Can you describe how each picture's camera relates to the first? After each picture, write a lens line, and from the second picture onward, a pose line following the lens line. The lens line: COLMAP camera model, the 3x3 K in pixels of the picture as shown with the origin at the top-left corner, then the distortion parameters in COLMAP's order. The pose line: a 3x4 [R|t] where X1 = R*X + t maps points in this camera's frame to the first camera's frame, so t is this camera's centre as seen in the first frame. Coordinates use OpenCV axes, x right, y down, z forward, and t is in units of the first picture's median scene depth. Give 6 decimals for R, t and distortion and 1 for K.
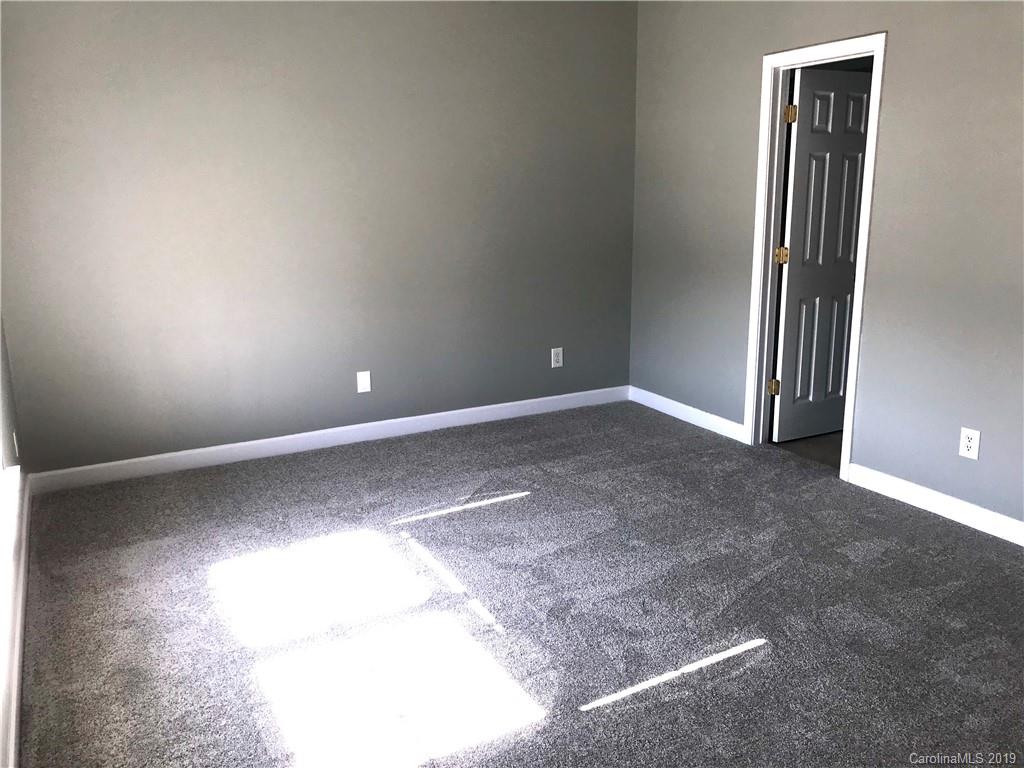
lens RADIAL K [[842.7, 0, 505.2], [0, 842.7, 370.7], [0, 0, 1]] dist [0.022217, -0.009893]
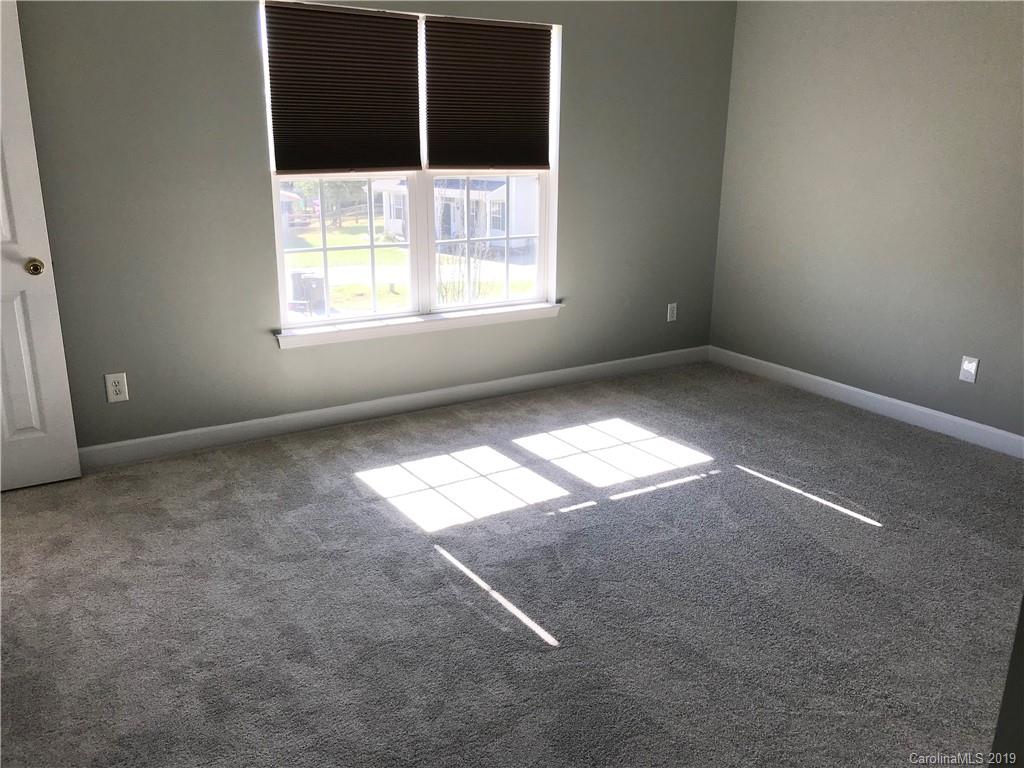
lens RADIAL K [[842.7, 0, 505.2], [0, 842.7, 370.7], [0, 0, 1]] dist [0.022217, -0.009893]
pose [[0.062694, 0.279057, -0.958226, 0.834380], [-0.228679, 0.938588, 0.258376, -0.132980], [0.971481, 0.202927, 0.122658, 0.604120]]
